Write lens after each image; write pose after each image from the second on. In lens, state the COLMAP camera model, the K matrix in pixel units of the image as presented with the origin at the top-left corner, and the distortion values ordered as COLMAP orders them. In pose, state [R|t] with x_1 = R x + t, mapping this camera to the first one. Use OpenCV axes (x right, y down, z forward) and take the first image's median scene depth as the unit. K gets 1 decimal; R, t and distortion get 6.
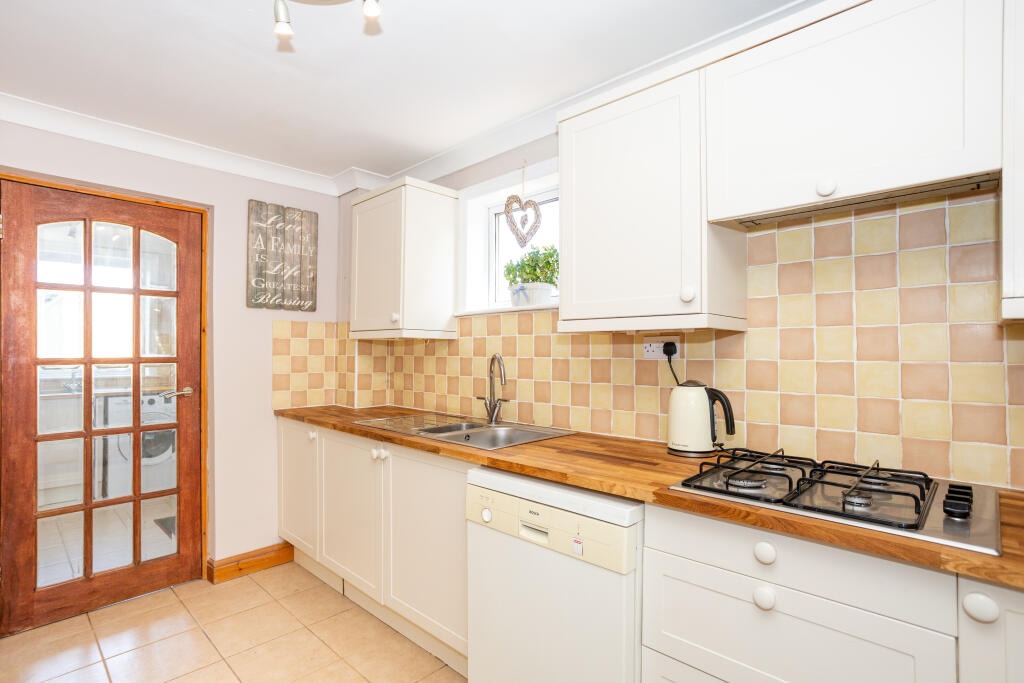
lens RADIAL K [[502.3, 0, 510.5], [0, 502.3, 340.9], [0, 0, 1]] dist [-0.025185, 0.012080]
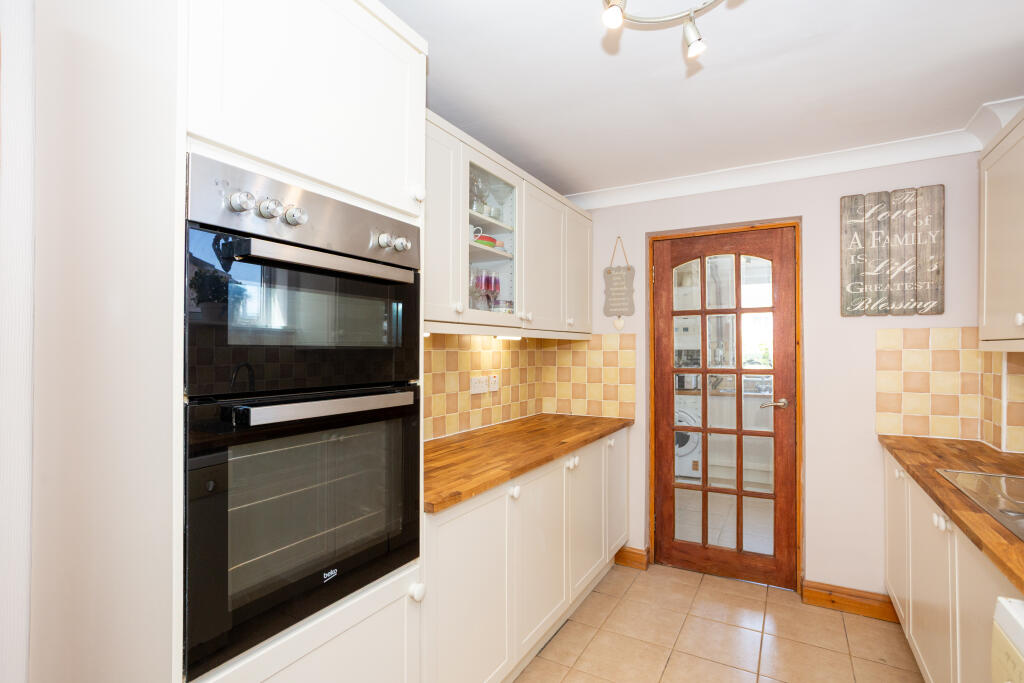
lens RADIAL K [[502.3, 0, 508.4], [0, 502.3, 346.1], [0, 0, 1]] dist [-0.025185, 0.012080]
pose [[0.237151, -0.011670, -0.971403, 0.206443], [0.014783, 0.999855, -0.008403, -0.014937], [0.971360, -0.012368, 0.237289, 0.195626]]
